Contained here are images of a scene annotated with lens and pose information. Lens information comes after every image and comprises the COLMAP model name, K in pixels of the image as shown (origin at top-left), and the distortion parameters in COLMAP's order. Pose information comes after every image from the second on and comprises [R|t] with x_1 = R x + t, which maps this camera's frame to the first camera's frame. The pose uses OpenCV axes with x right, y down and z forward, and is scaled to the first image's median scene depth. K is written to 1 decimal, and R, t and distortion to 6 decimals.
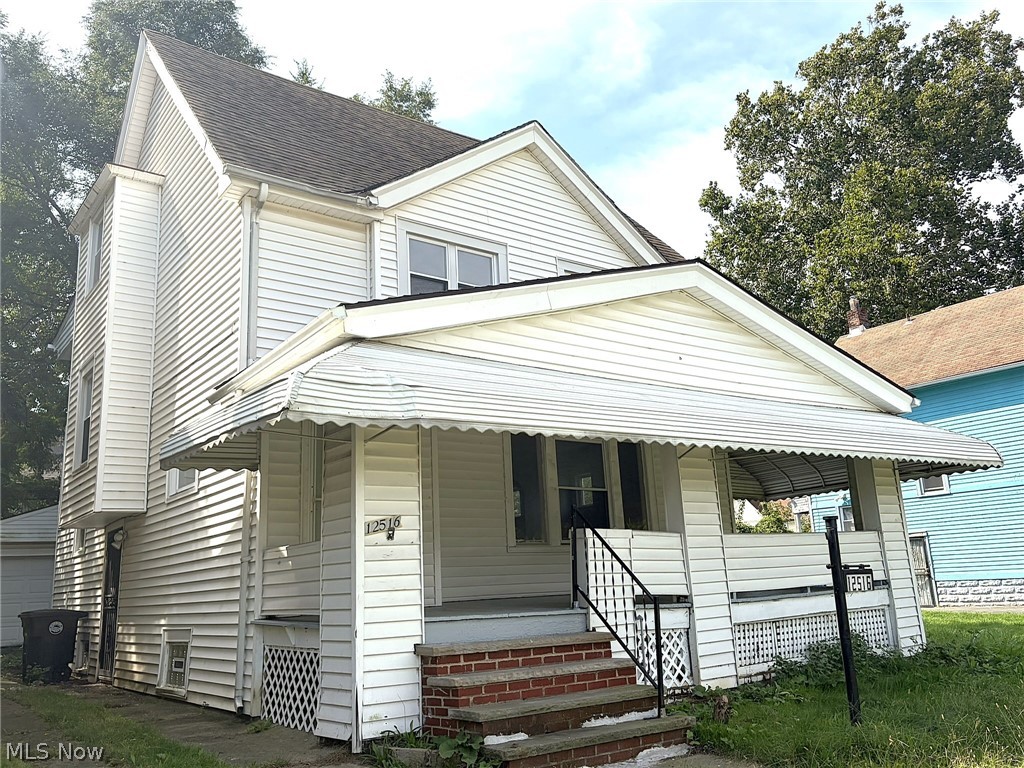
lens RADIAL K [[855.8, 0, 512.0], [0, 855.8, 384.0], [0, 0, 1]] dist [0.011831, 0.002924]
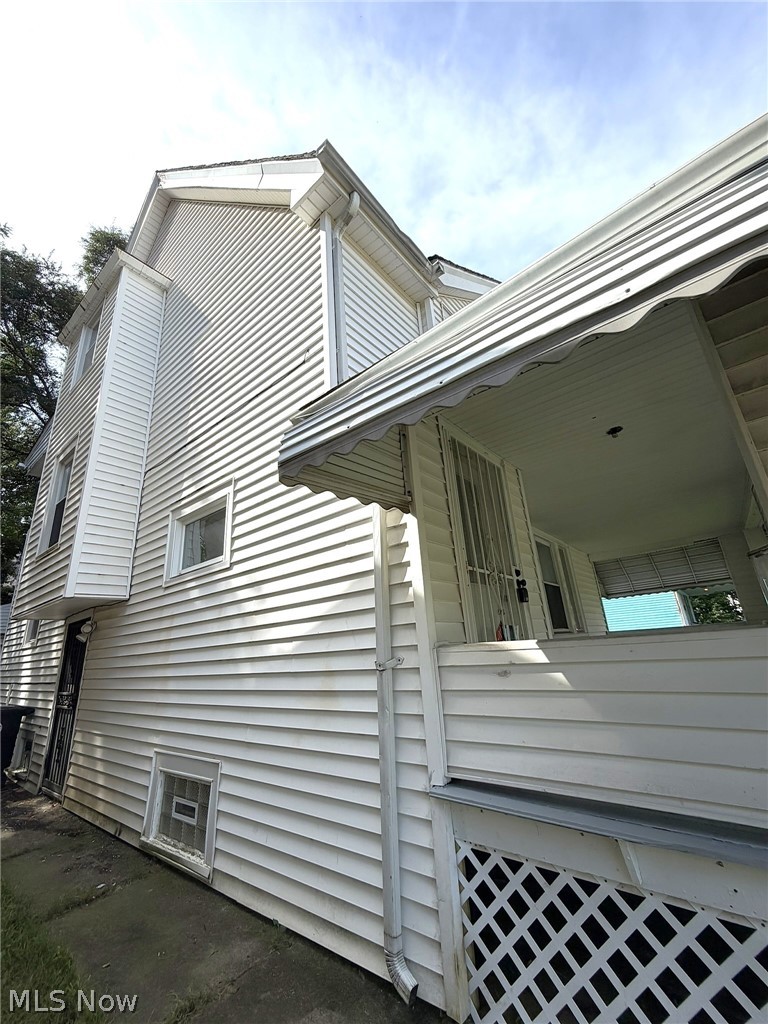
lens RADIAL K [[414.5, 0, 379.3], [0, 414.5, 507.2], [0, 0, 1]] dist [-0.001747, -0.000426]
pose [[0.972684, 0.060202, 0.224189, -0.258727], [-0.035387, 0.992952, -0.113108, 0.088094], [-0.229418, 0.102085, 0.967960, 0.483711]]
